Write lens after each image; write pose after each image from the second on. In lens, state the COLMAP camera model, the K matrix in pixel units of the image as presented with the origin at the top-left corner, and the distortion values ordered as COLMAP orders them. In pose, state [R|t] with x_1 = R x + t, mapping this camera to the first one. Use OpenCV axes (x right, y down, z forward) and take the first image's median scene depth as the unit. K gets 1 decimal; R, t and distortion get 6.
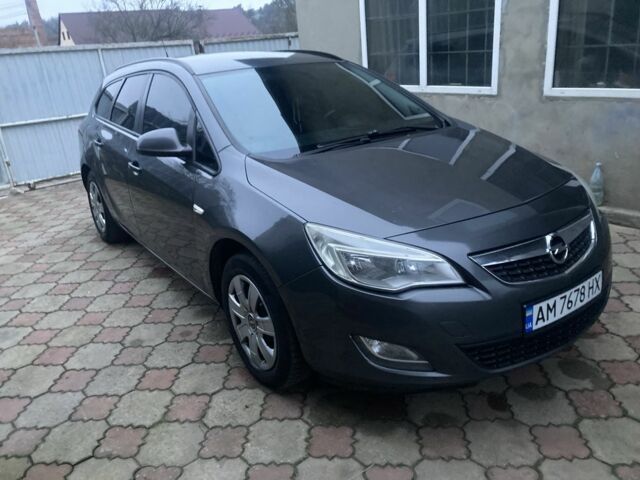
lens RADIAL K [[513.8, 0, 315.6], [0, 513.8, 239.1], [0, 0, 1]] dist [0.024695, 0.001397]
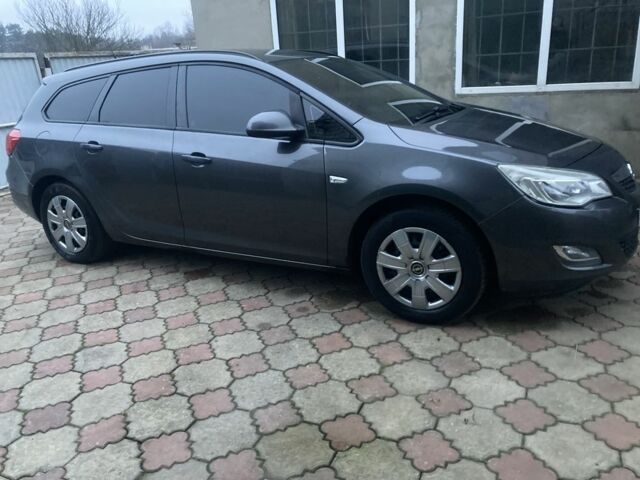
lens RADIAL K [[513.8, 0, 315.6], [0, 513.8, 239.1], [0, 0, 1]] dist [0.024695, 0.001397]
pose [[0.899876, -0.126242, 0.417477, -0.508647], [0.149839, 0.988417, -0.024091, 0.058382], [-0.409600, 0.084234, 0.908368, 0.040000]]
